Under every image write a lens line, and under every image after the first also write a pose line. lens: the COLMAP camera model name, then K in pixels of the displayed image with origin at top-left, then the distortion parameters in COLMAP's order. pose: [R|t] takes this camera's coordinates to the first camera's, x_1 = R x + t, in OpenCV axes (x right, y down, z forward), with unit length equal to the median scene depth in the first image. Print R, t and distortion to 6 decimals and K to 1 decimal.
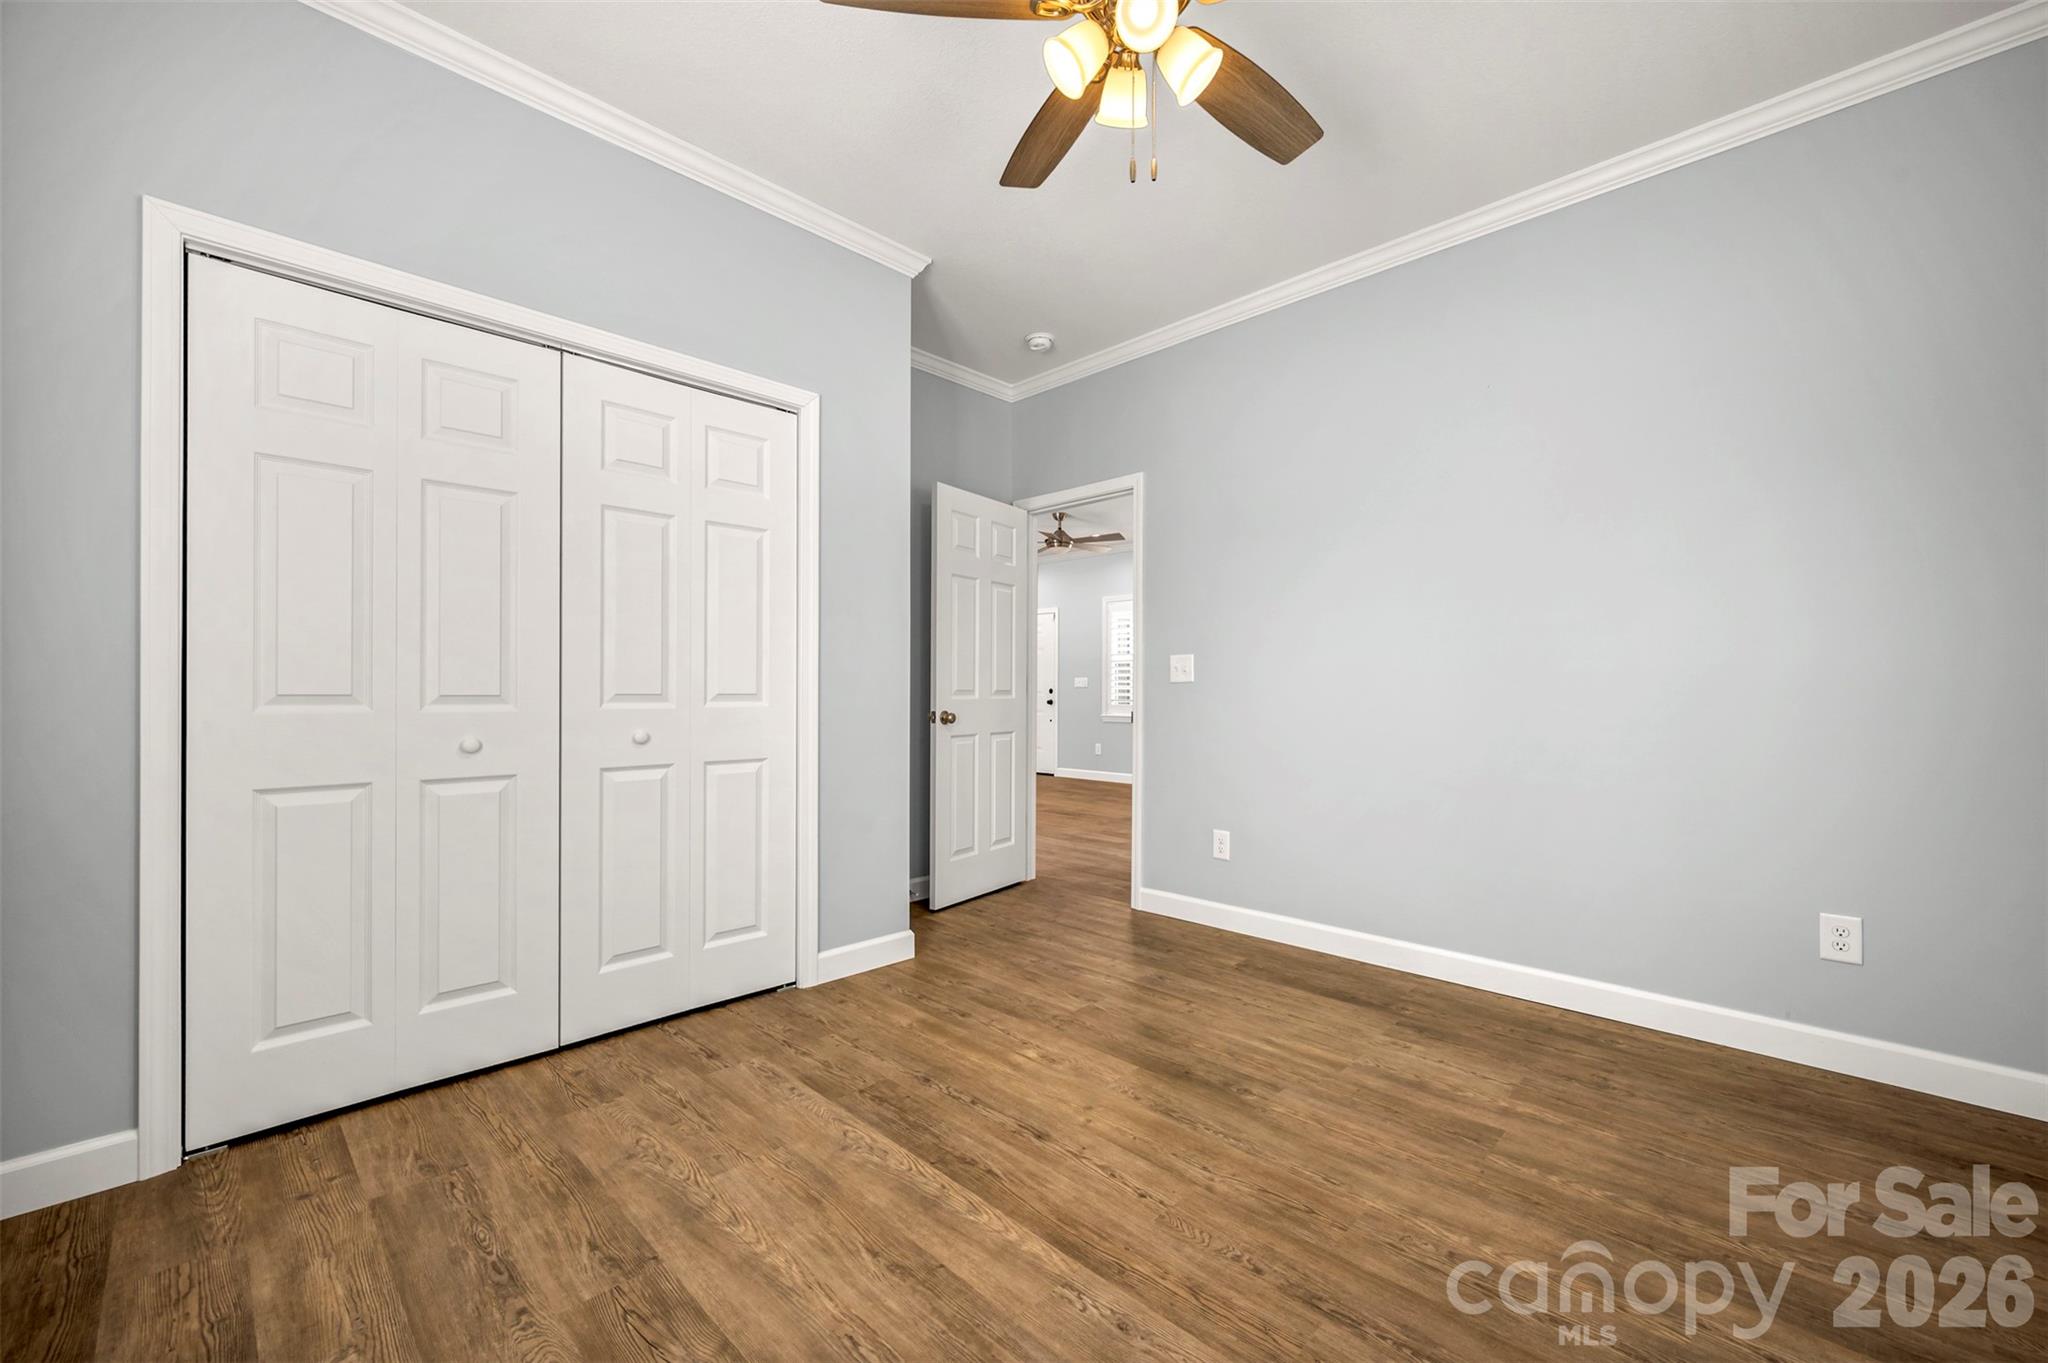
lens RADIAL K [[830.0, 0, 997.8], [0, 830.0, 686.4], [0, 0, 1]] dist [-0.005678, -0.000113]
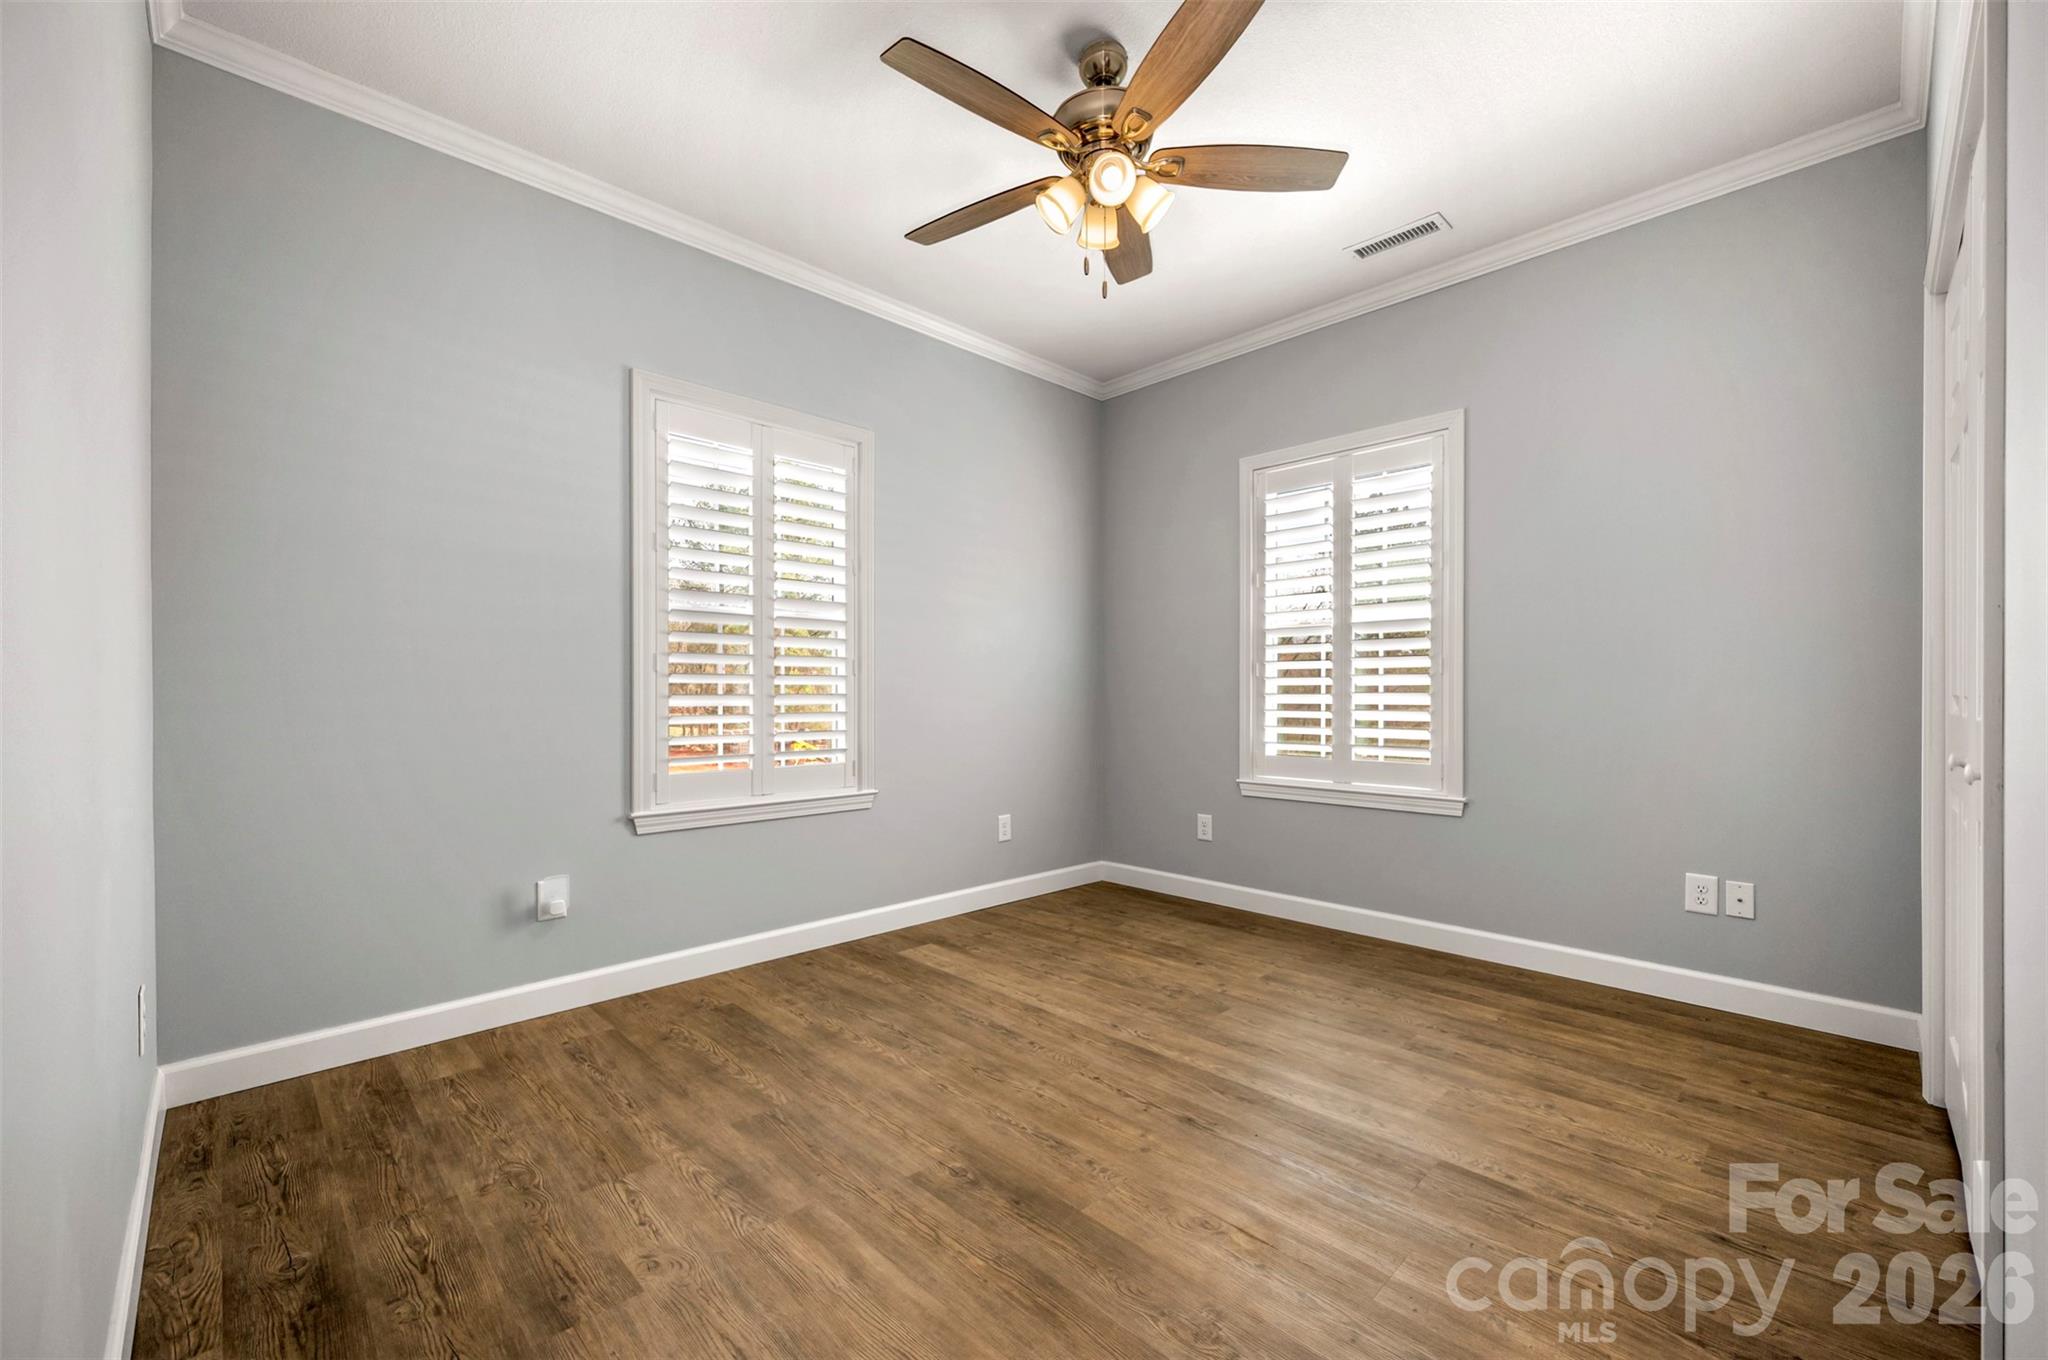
lens RADIAL K [[830.0, 0, 997.8], [0, 830.0, 684.9], [0, 0, 1]] dist [-0.005678, -0.000113]
pose [[-0.999915, 0.000258, 0.013040, 0.274815], [0.000021, 0.999836, -0.018129, 0.017325], [-0.013042, -0.018127, -0.999751, 2.036720]]
